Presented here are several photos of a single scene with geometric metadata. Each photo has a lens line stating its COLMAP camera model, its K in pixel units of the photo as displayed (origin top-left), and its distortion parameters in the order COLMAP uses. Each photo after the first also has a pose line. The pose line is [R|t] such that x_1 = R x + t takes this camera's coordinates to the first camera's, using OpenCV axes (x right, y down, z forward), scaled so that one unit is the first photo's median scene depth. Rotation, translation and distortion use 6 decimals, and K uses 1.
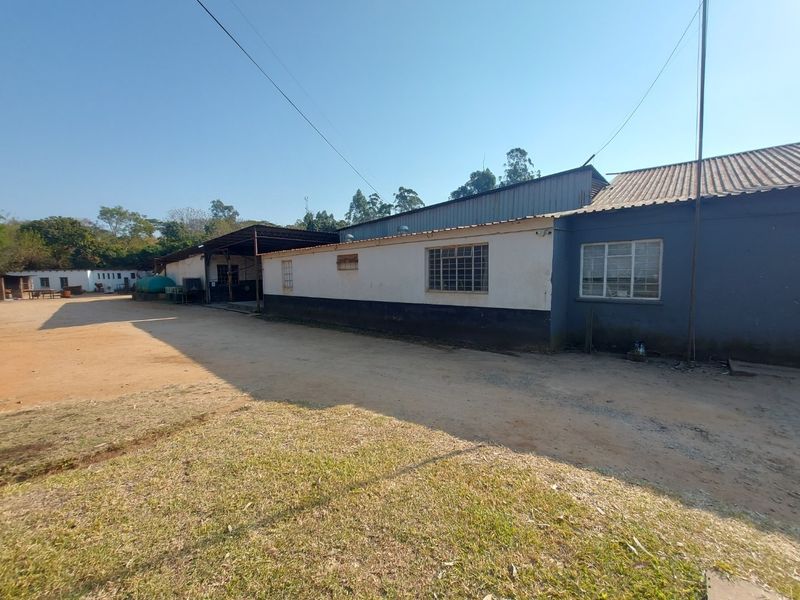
lens RADIAL K [[320.7, 0, 409.2], [0, 320.7, 306.4], [0, 0, 1]] dist [-0.015321, -0.000736]
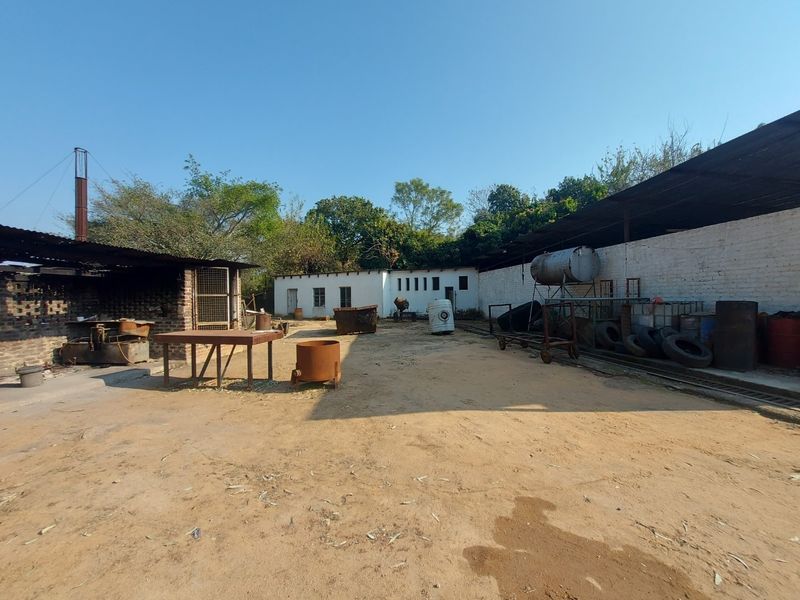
lens RADIAL K [[316.4, 0, 400.0], [0, 316.4, 300.0], [0, 0, 1]] dist [-0.018031, -0.000035]
pose [[0.772522, 0.008864, -0.634926, -0.684546], [-0.061443, 0.996254, -0.060850, -0.045077], [0.632008, 0.086019, 0.770173, 0.642315]]
